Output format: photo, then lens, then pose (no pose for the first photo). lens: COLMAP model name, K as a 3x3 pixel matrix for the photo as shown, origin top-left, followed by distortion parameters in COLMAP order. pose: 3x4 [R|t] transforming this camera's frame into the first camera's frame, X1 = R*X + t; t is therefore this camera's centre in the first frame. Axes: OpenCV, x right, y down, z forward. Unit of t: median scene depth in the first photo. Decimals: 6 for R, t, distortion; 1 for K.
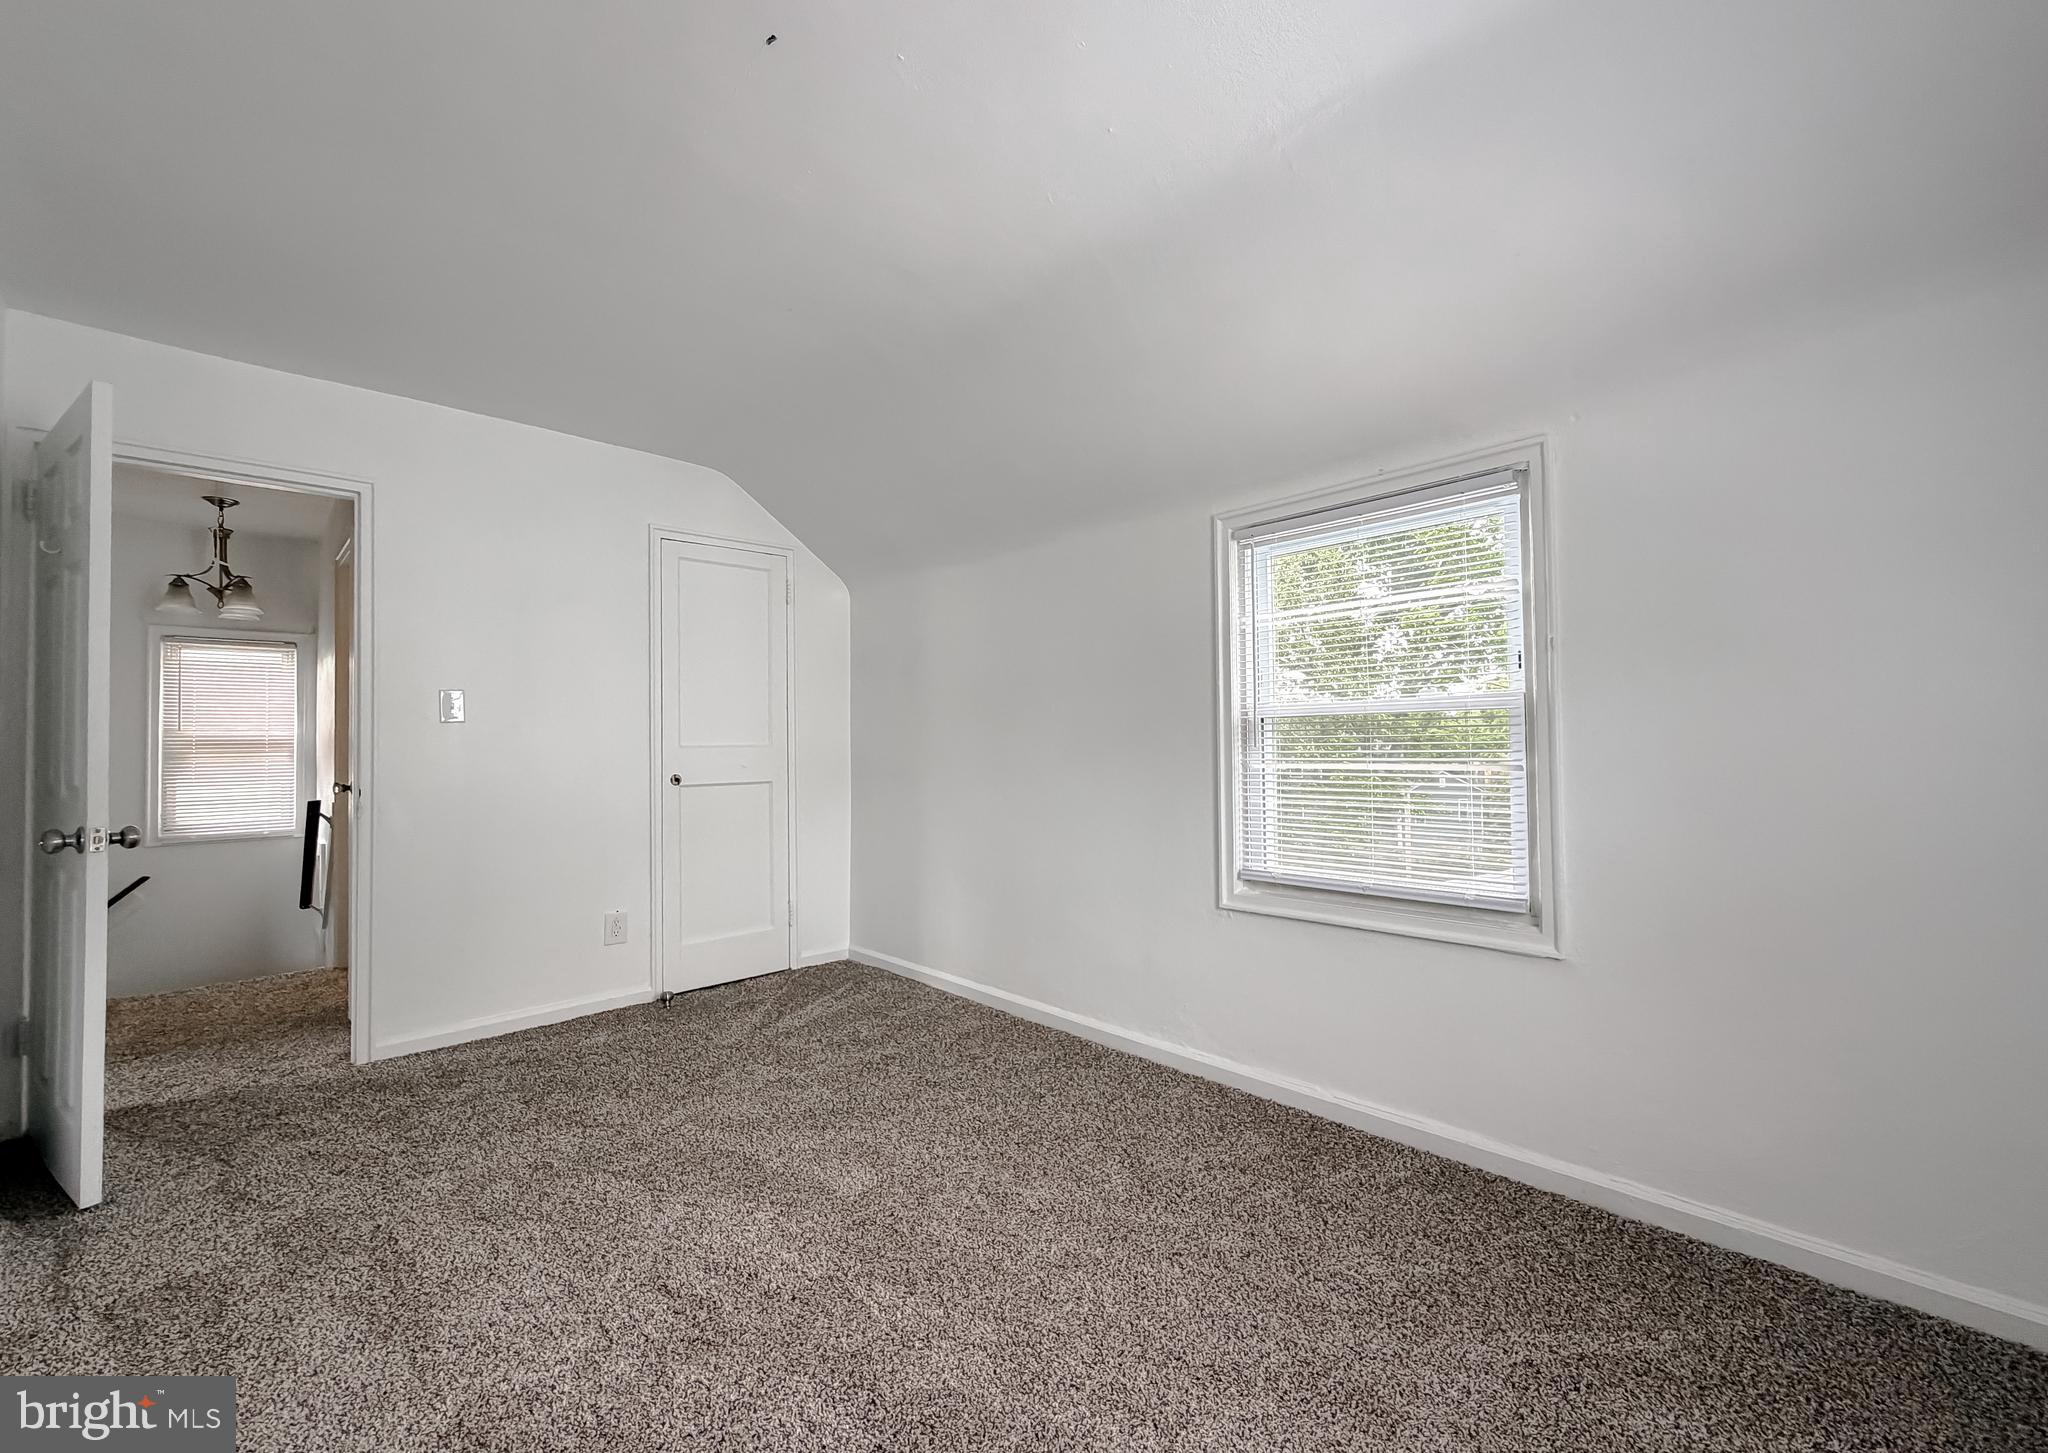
lens RADIAL K [[837.6, 0, 1022.5], [0, 837.6, 711.9], [0, 0, 1]] dist [-0.001015, -0.000084]
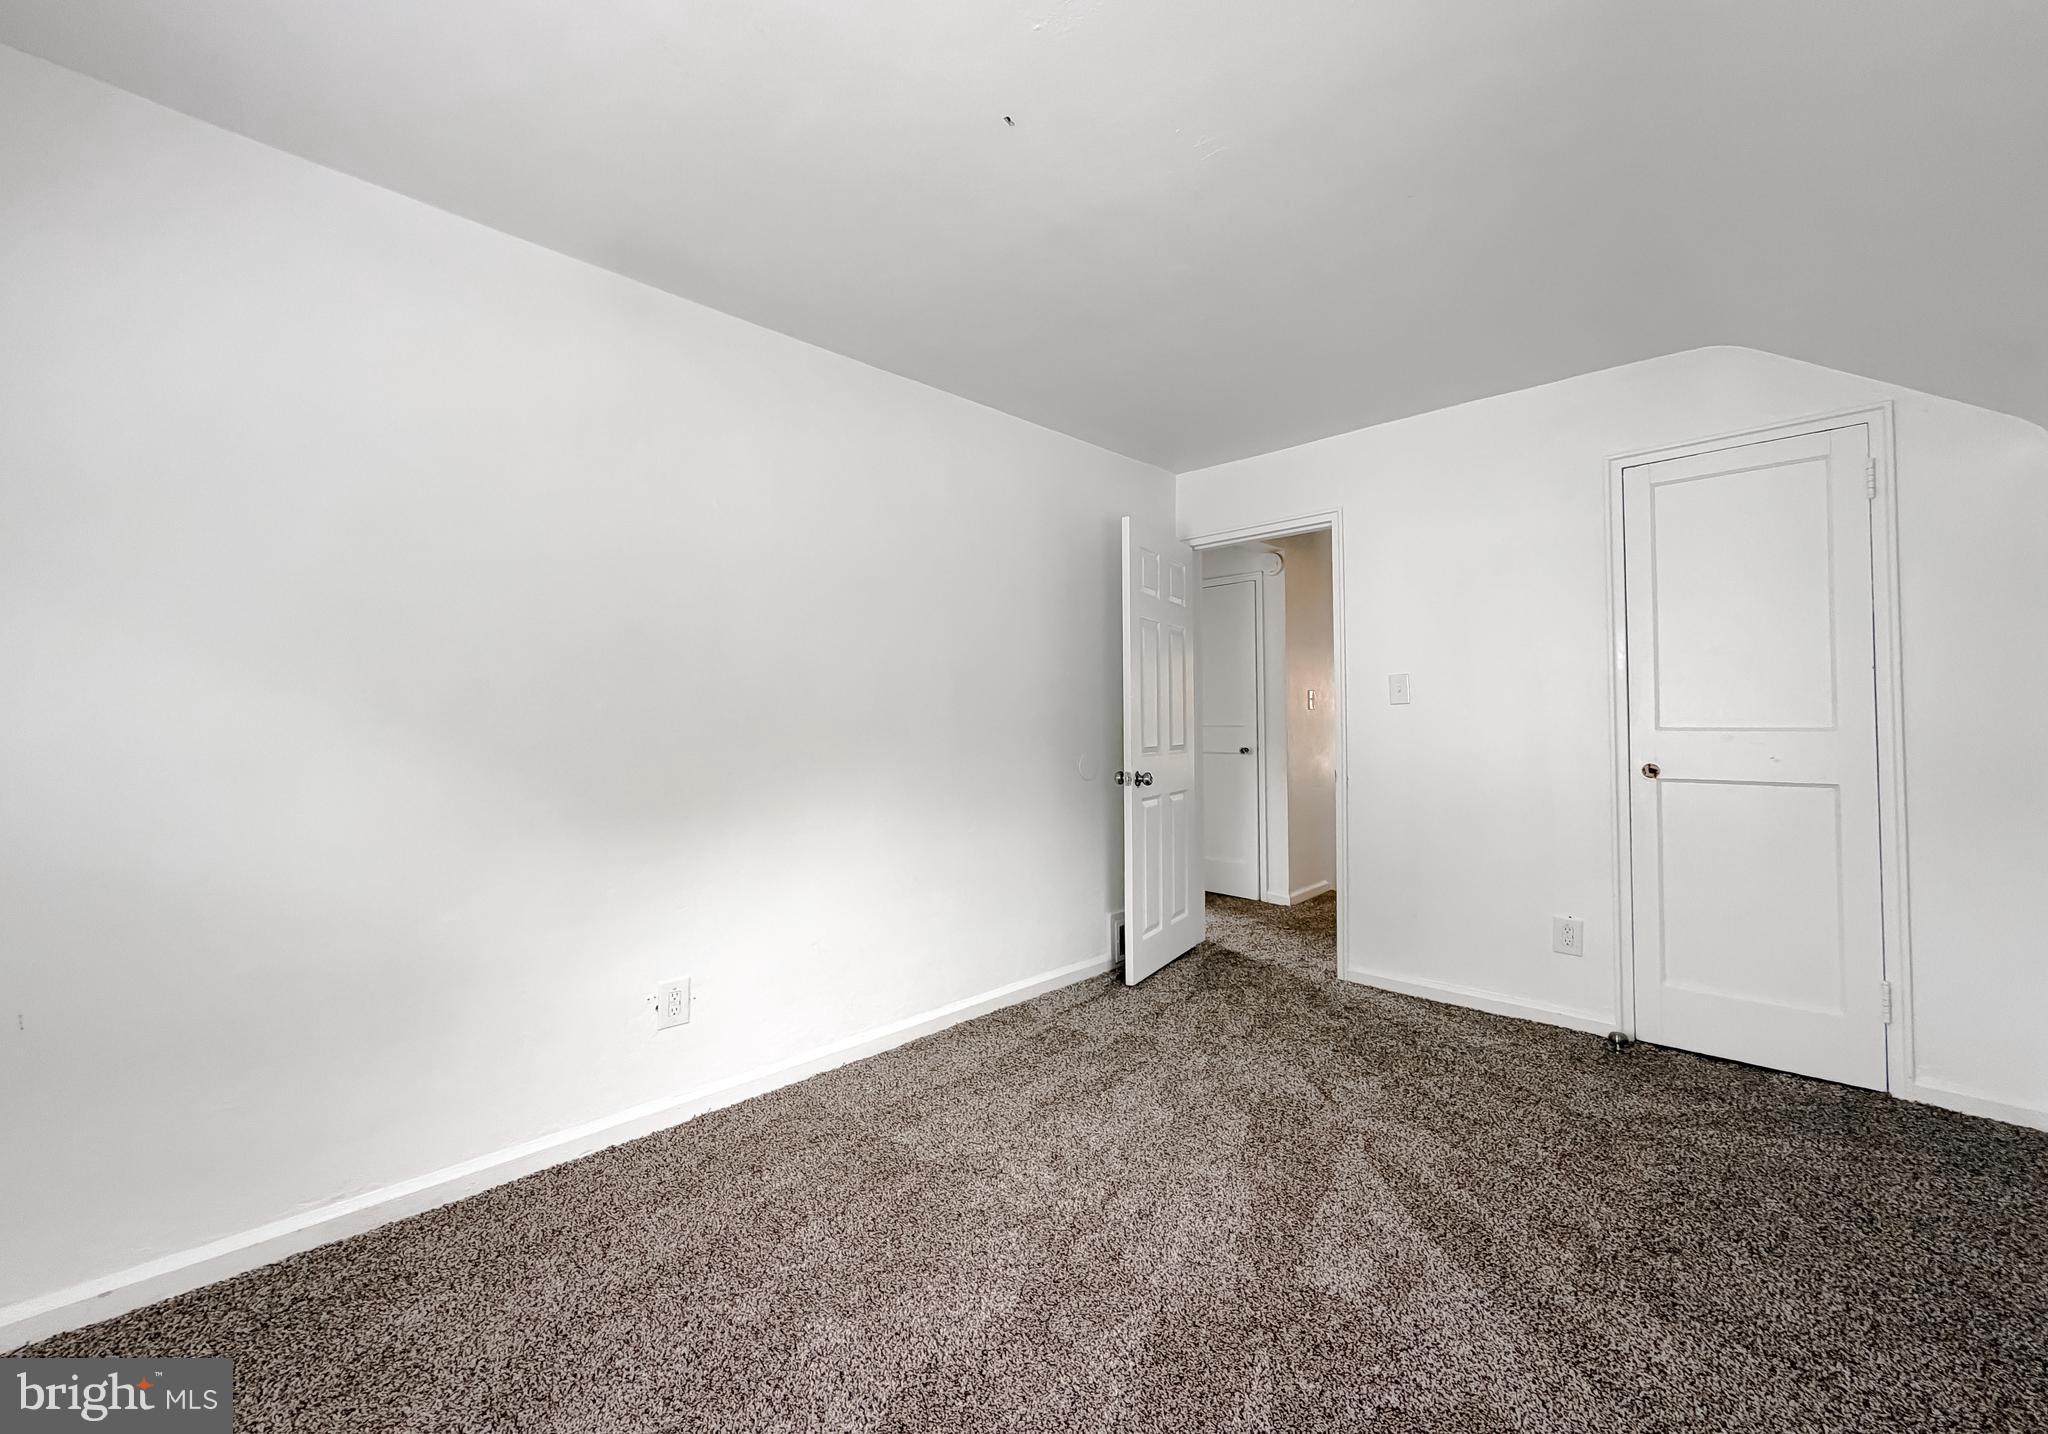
lens RADIAL K [[830.5, 0, 1029.0], [0, 830.5, 698.4], [0, 0, 1]] dist [0.001298, 0.000252]
pose [[0.039803, -0.014460, -0.999103, 0.405502], [0.041331, 0.999063, -0.012813, -0.000615], [0.998352, -0.040784, 0.040364, 0.469494]]
